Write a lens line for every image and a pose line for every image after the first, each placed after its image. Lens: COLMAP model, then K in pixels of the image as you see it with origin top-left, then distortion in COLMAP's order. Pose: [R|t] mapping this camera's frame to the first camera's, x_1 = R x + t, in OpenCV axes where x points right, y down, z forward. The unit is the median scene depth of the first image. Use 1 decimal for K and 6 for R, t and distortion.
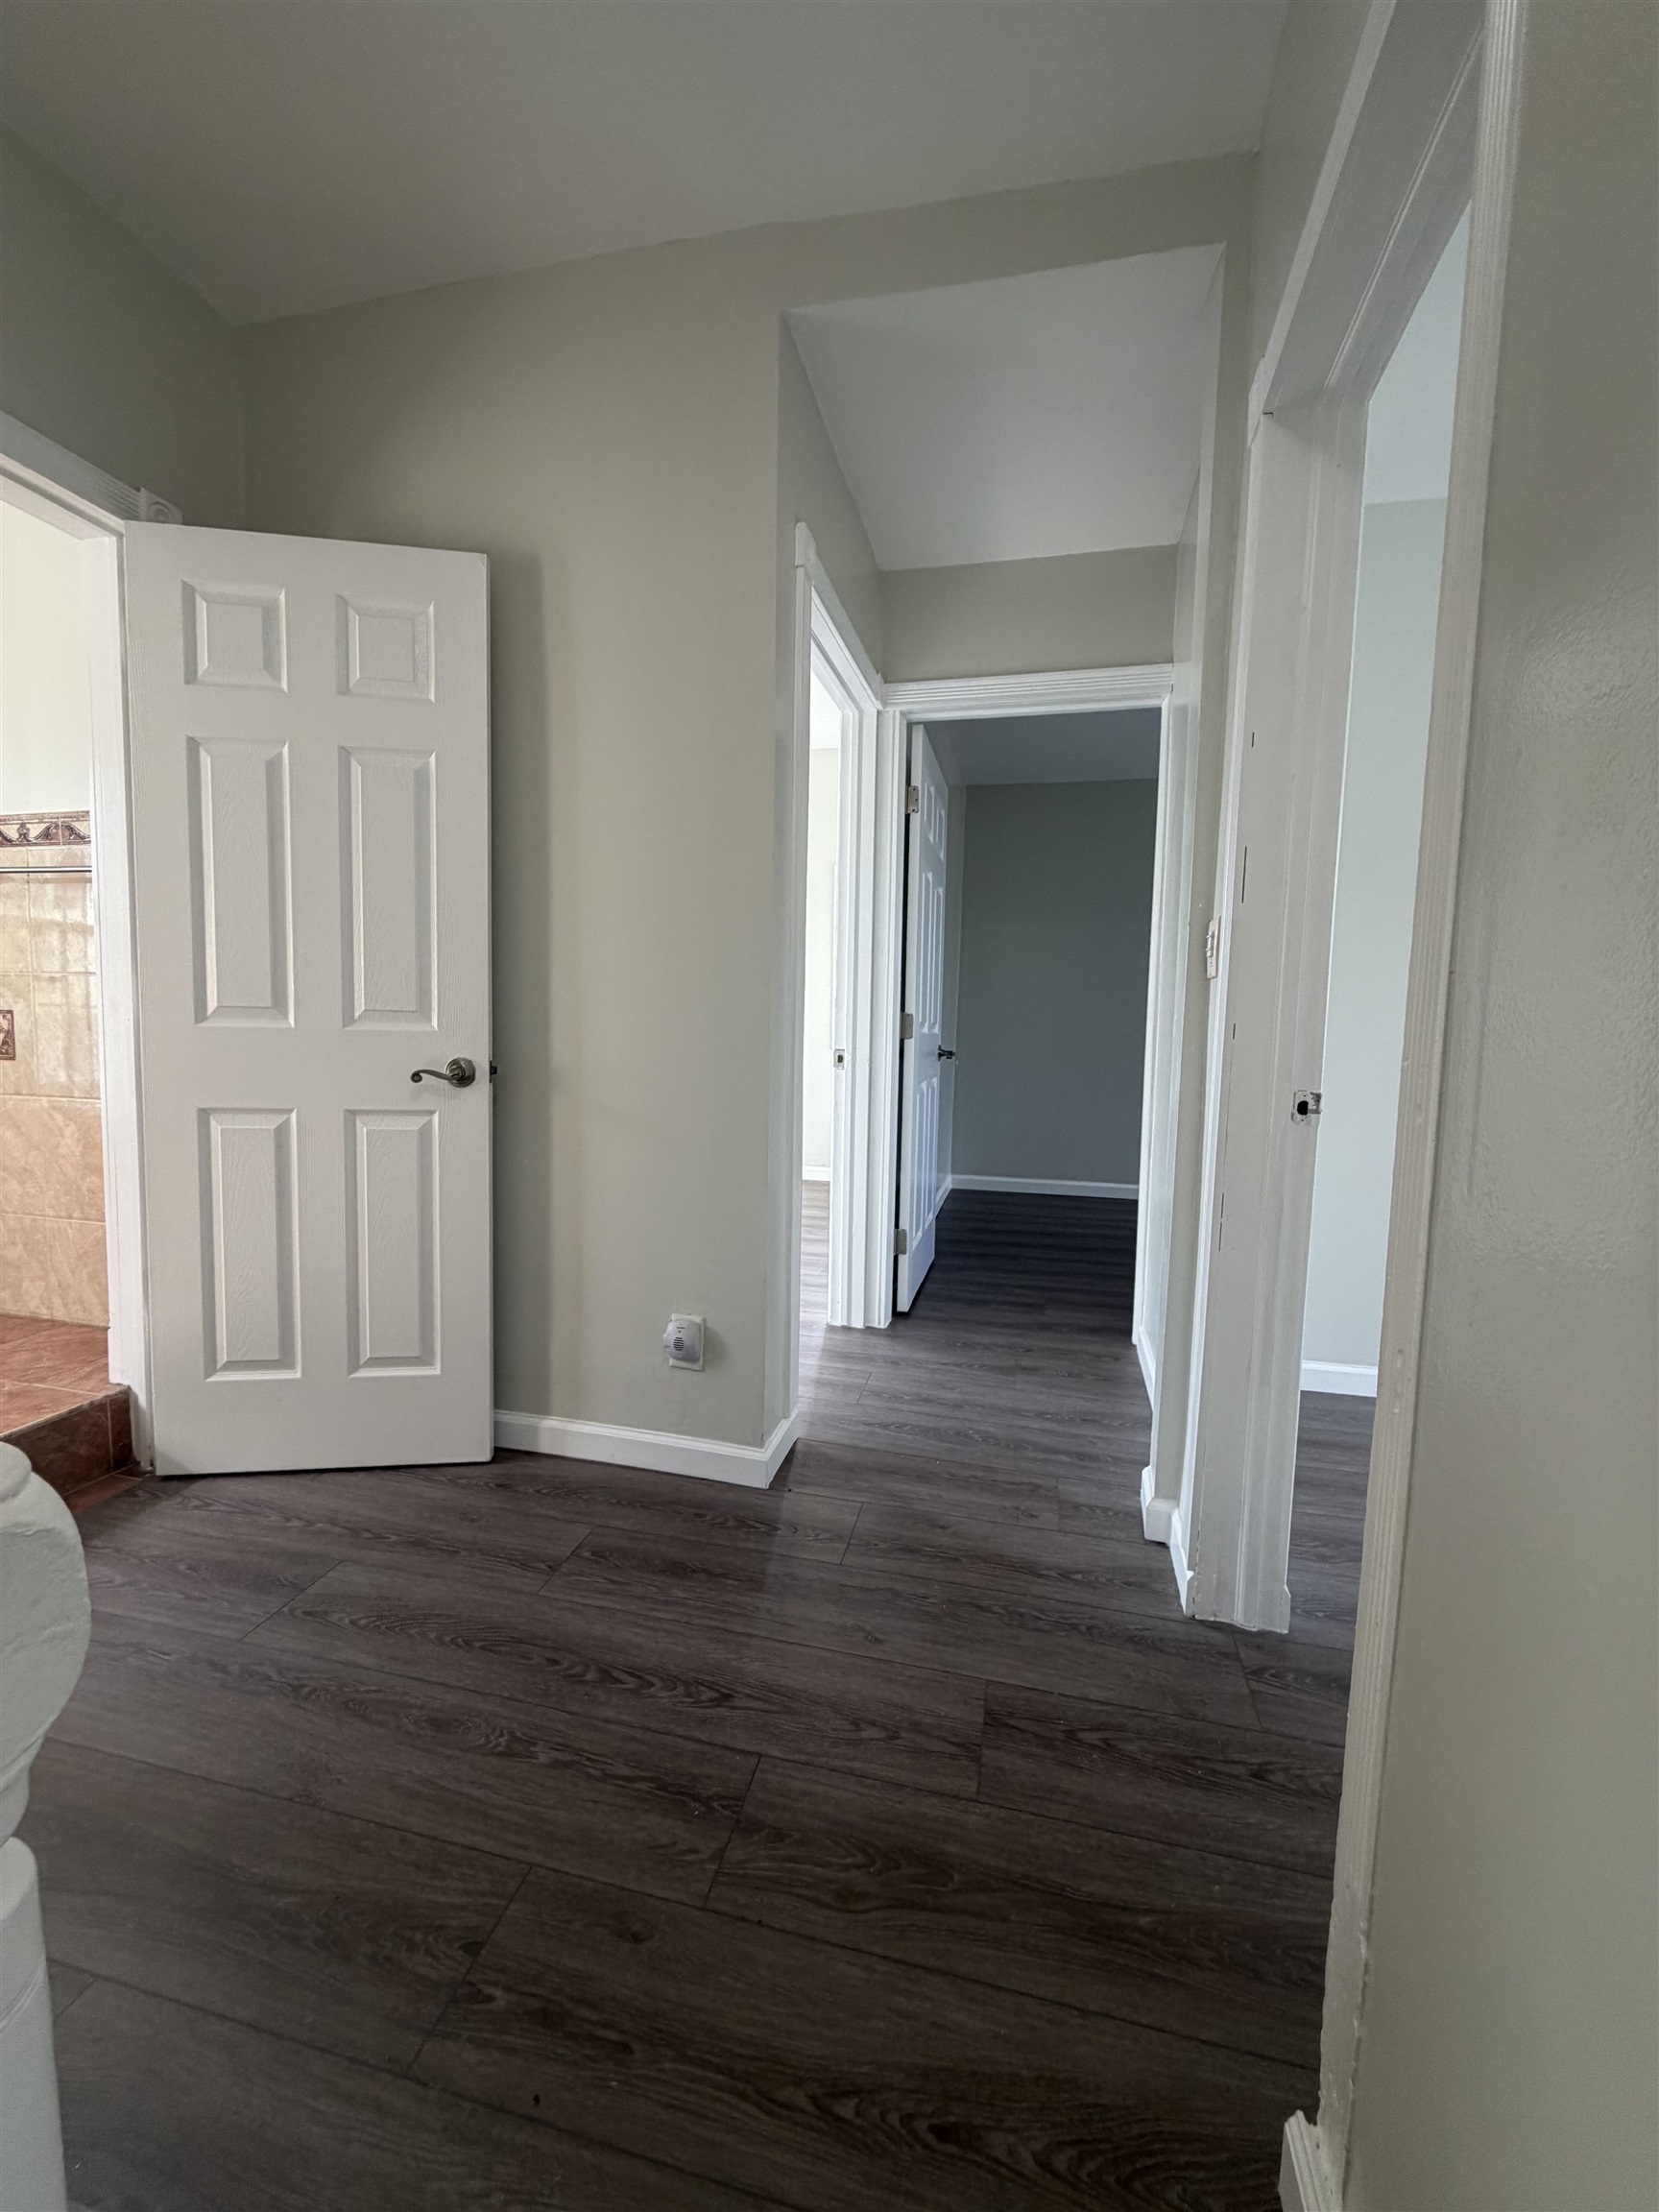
lens RADIAL K [[878.1, 0, 849.6], [0, 878.1, 1092.1], [0, 0, 1]] dist [-0.000281, 0.000202]
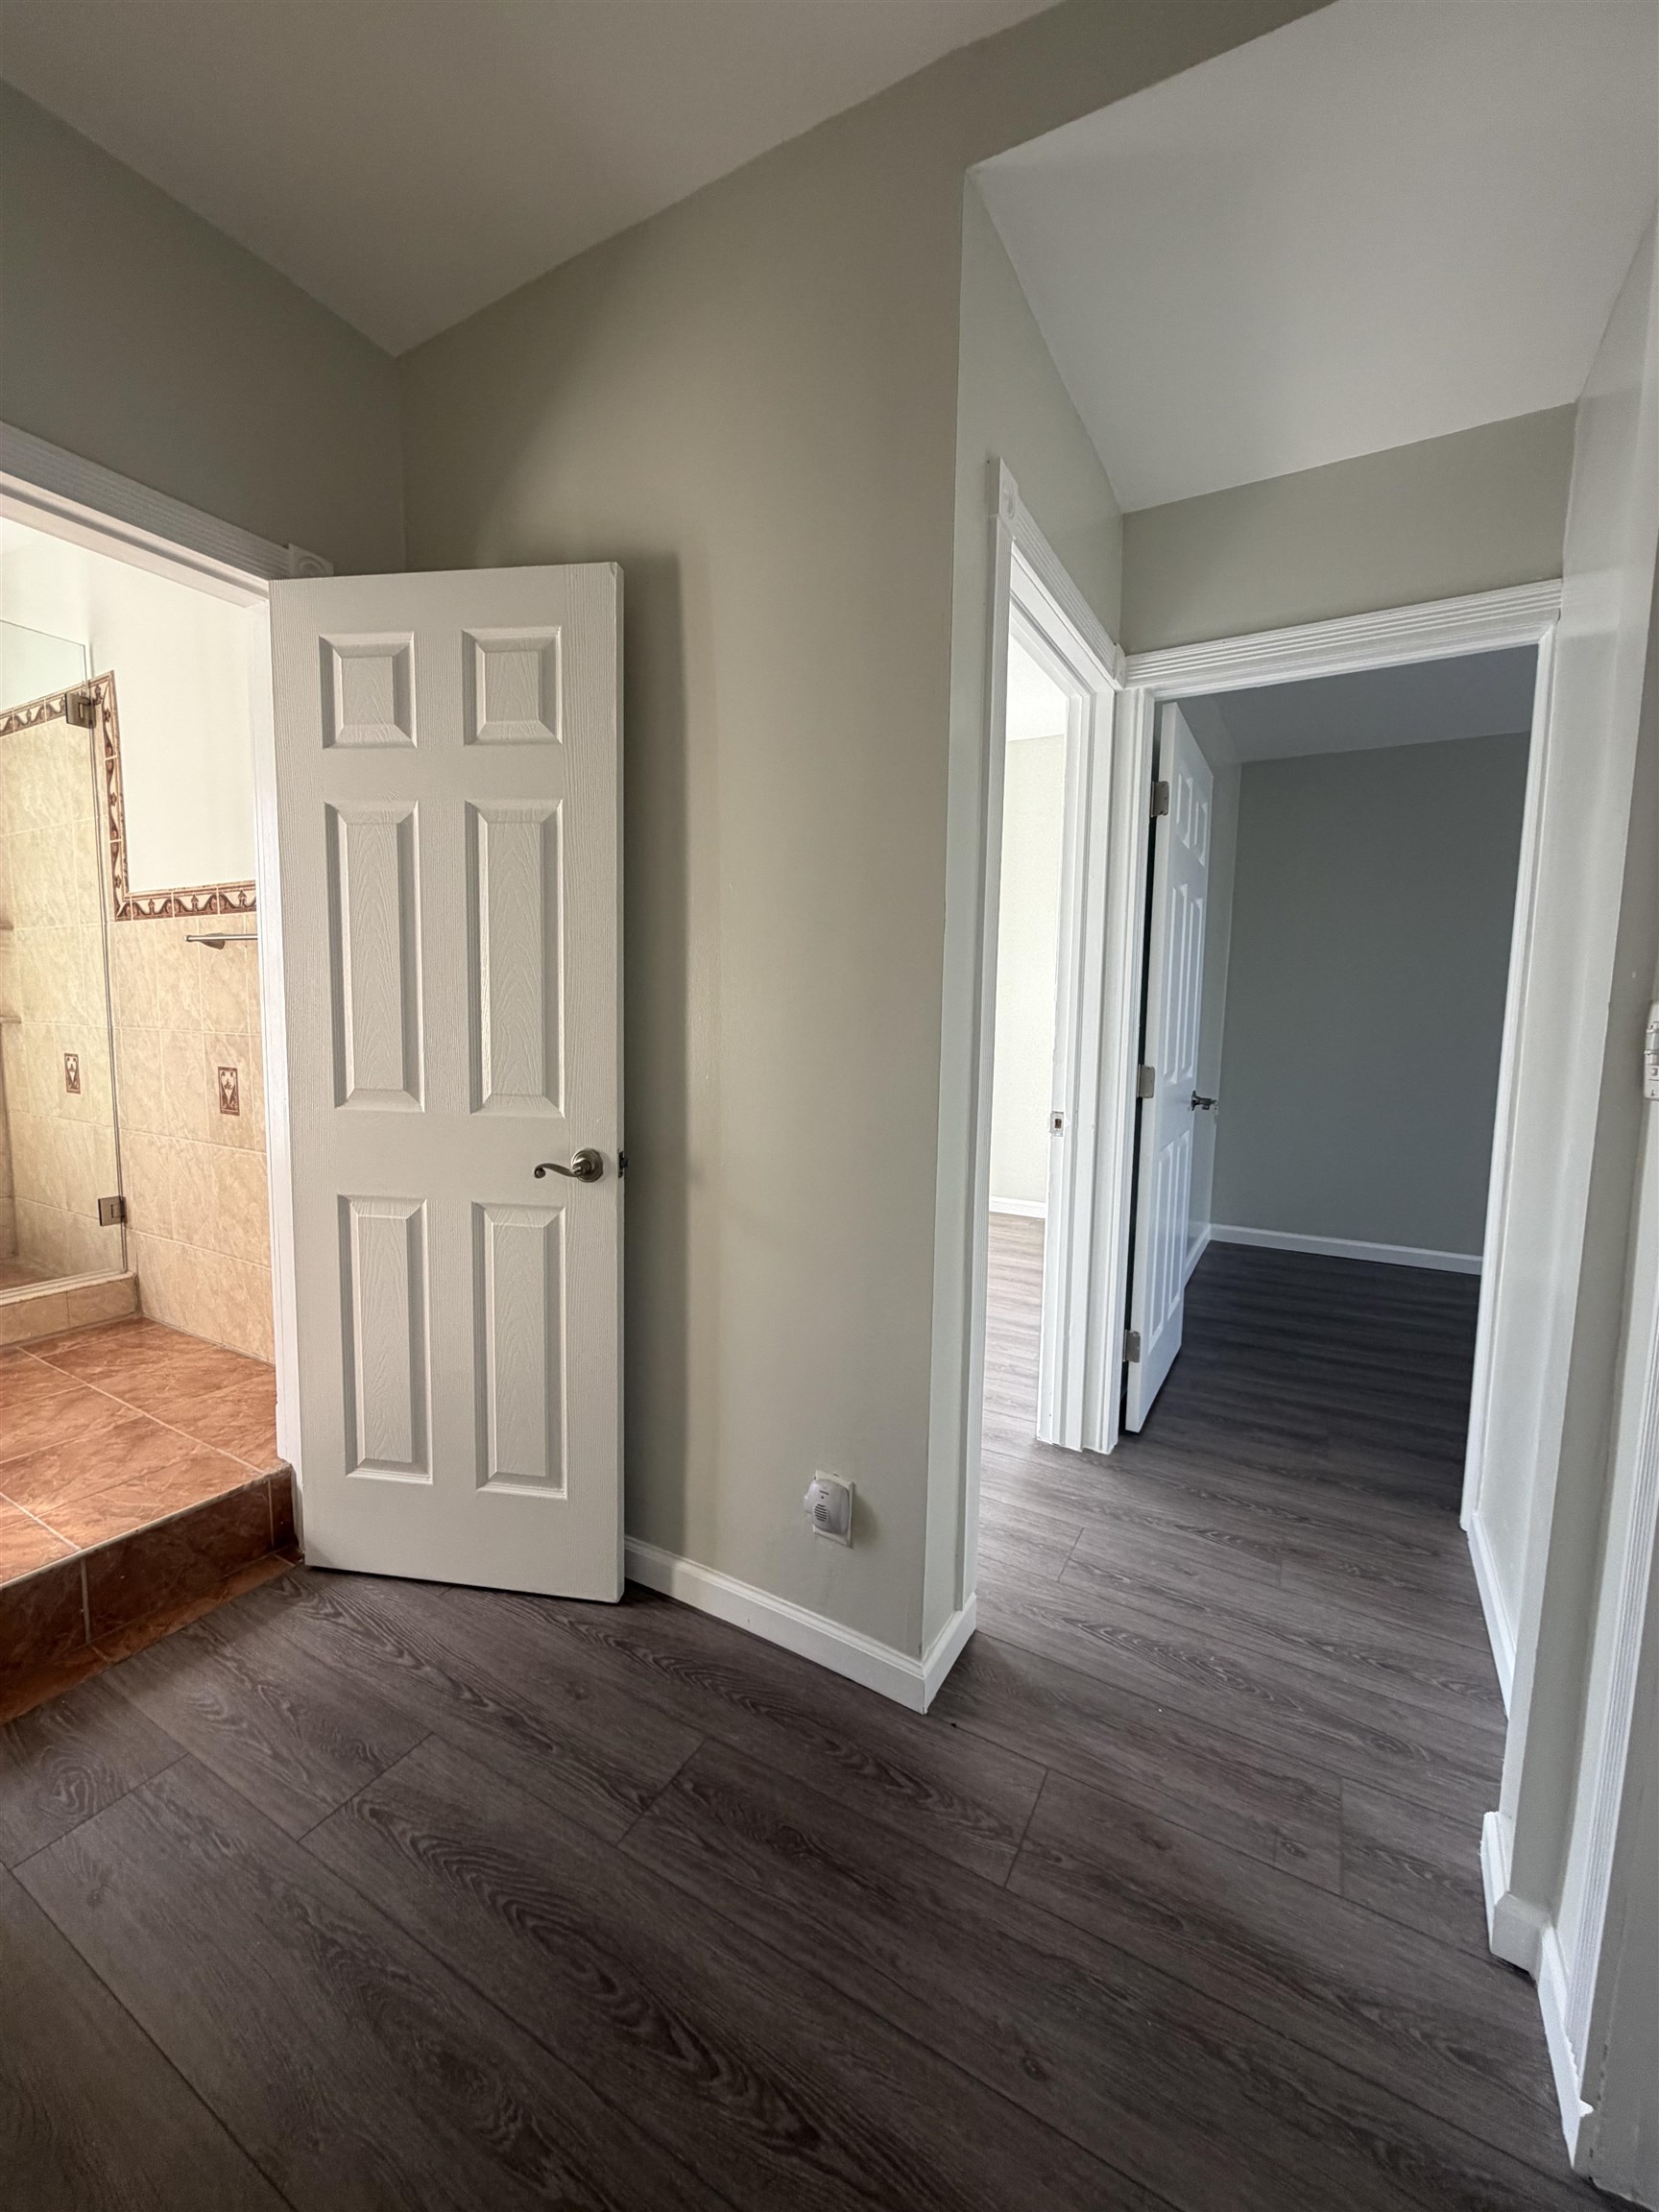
lens RADIAL K [[878.1, 0, 845.0], [0, 878.1, 1089.8], [0, 0, 1]] dist [-0.000281, 0.000202]
pose [[0.957886, 0.024649, -0.286089, 0.047681], [-0.021430, 0.999667, 0.014377, -0.112920], [0.286348, -0.007641, 0.958095, 0.233463]]
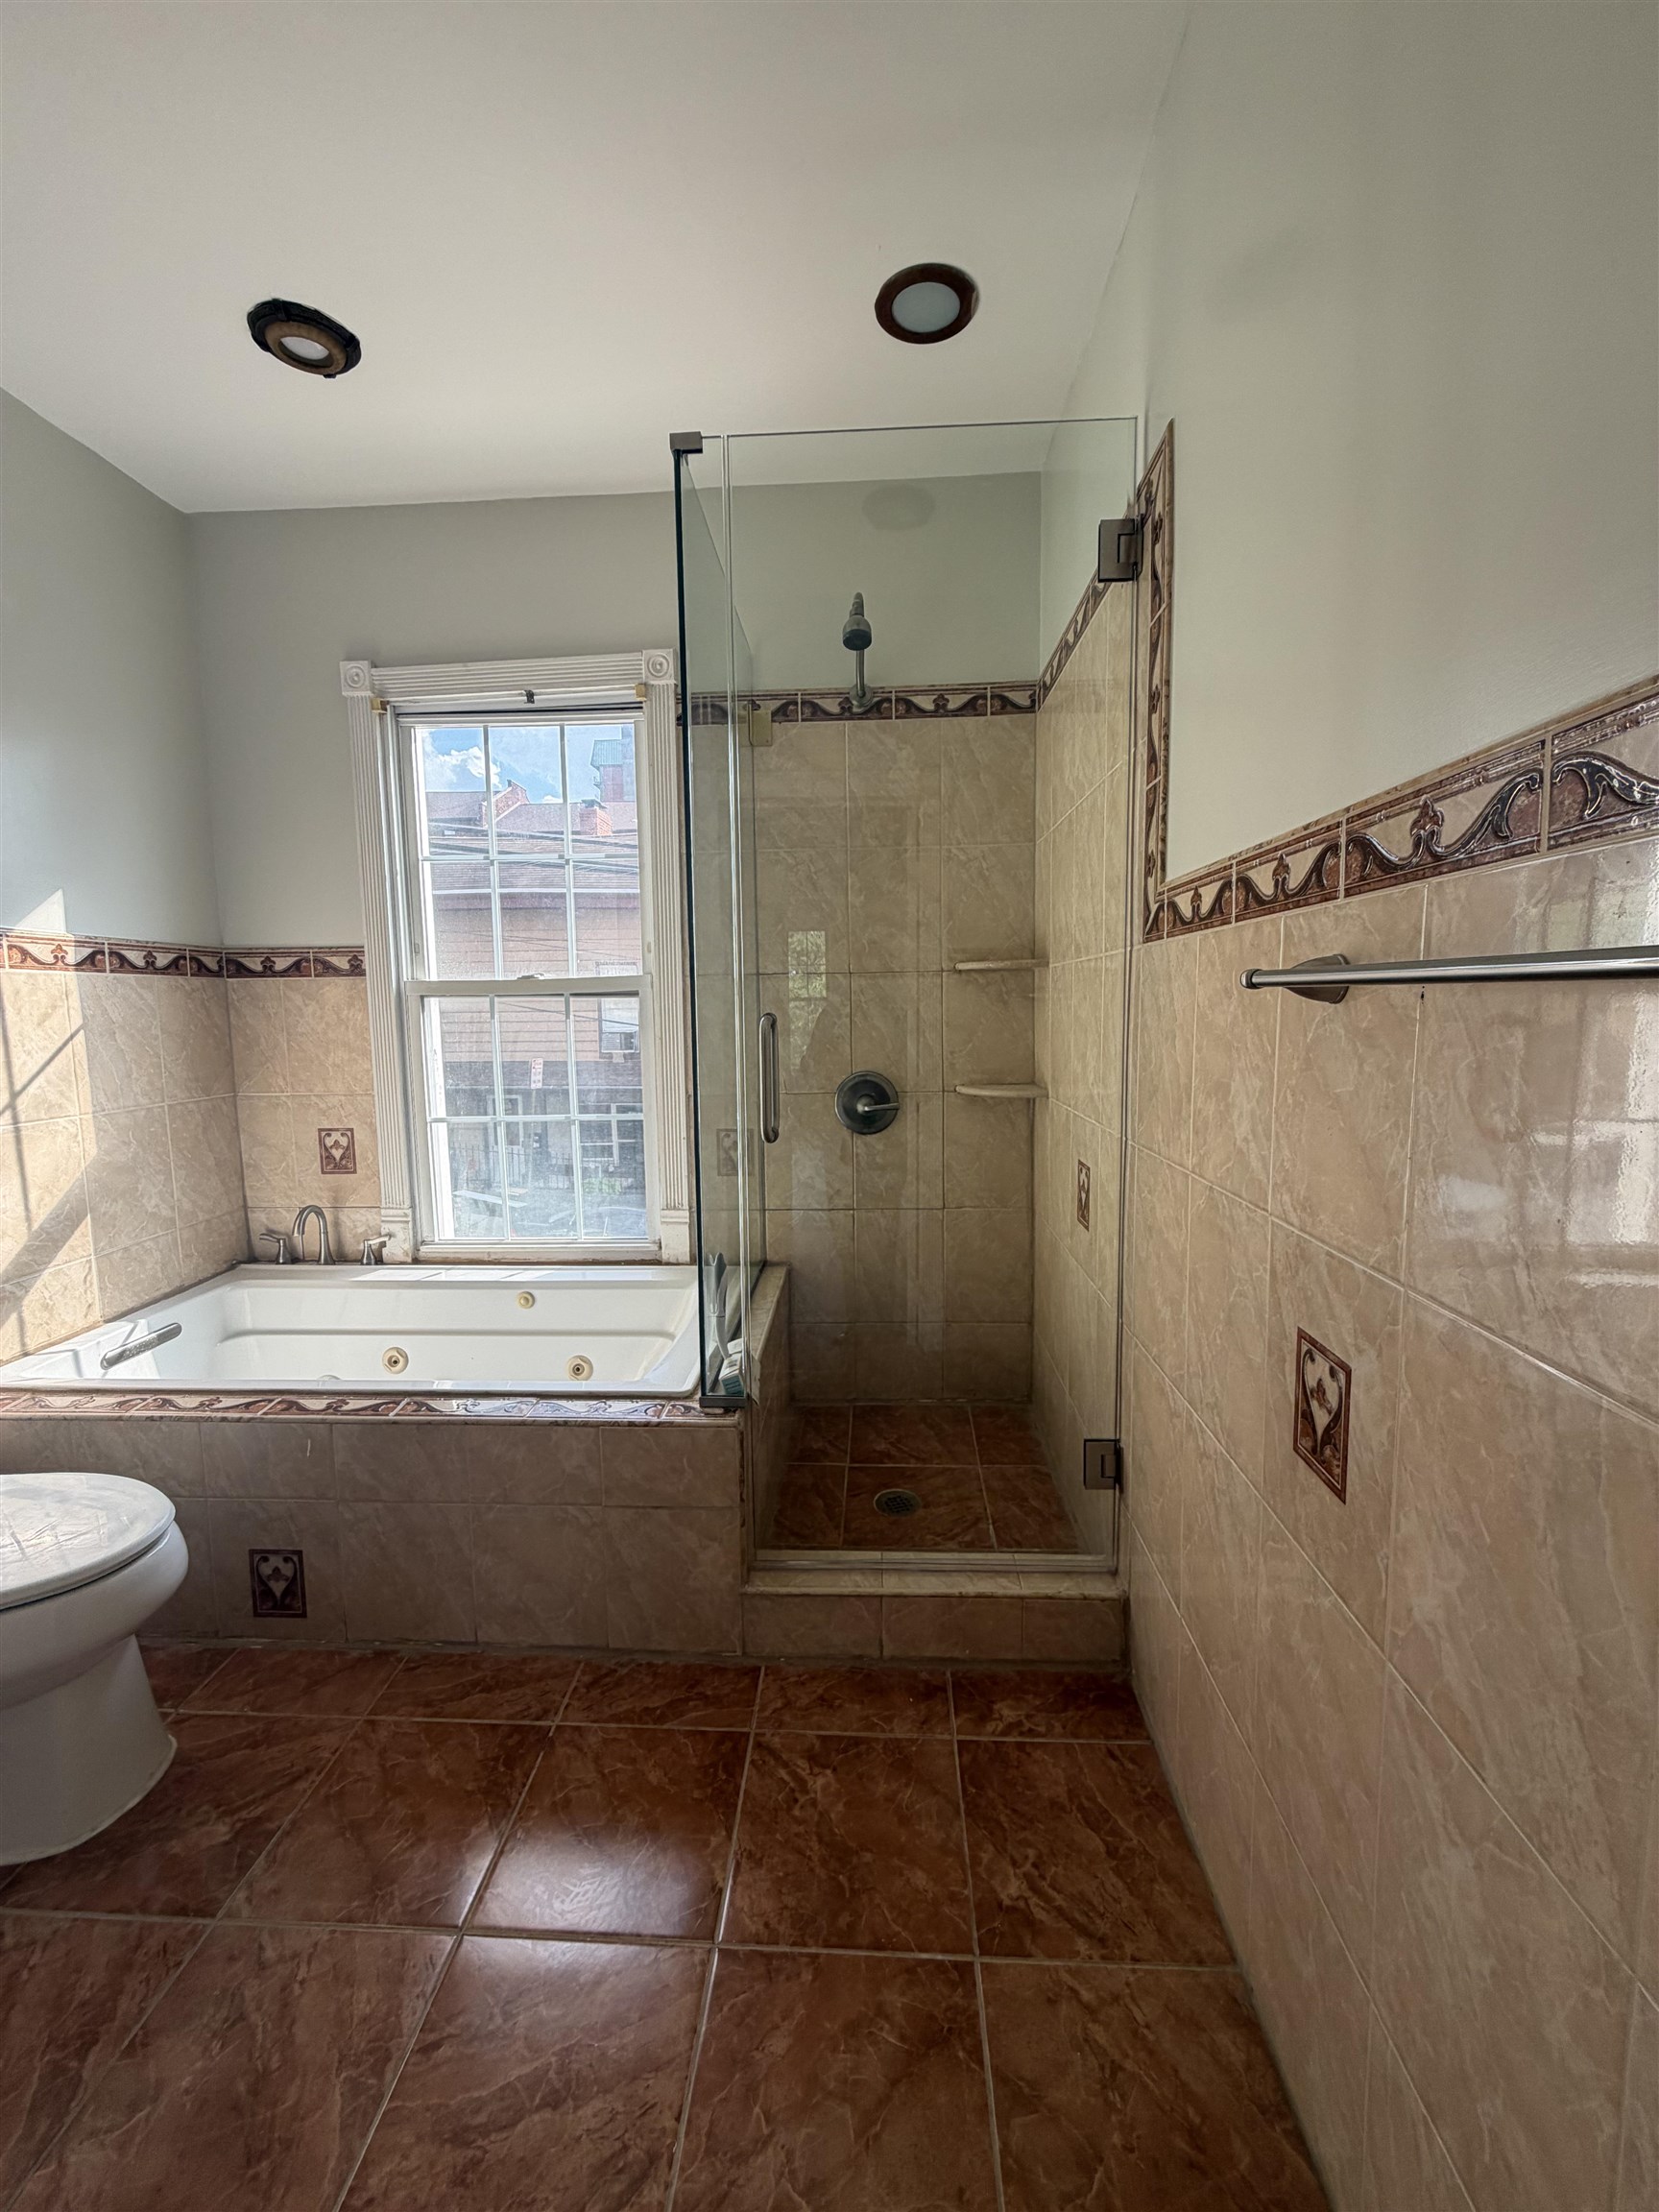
lens RADIAL K [[878.1, 0, 826.8], [0, 878.1, 1094.3], [0, 0, 1]] dist [-0.000281, 0.000202]
pose [[0.158718, 0.081138, -0.983984, -0.752202], [-0.061927, 0.995473, 0.072097, -0.241757], [0.985380, 0.049492, 0.163024, 0.843977]]
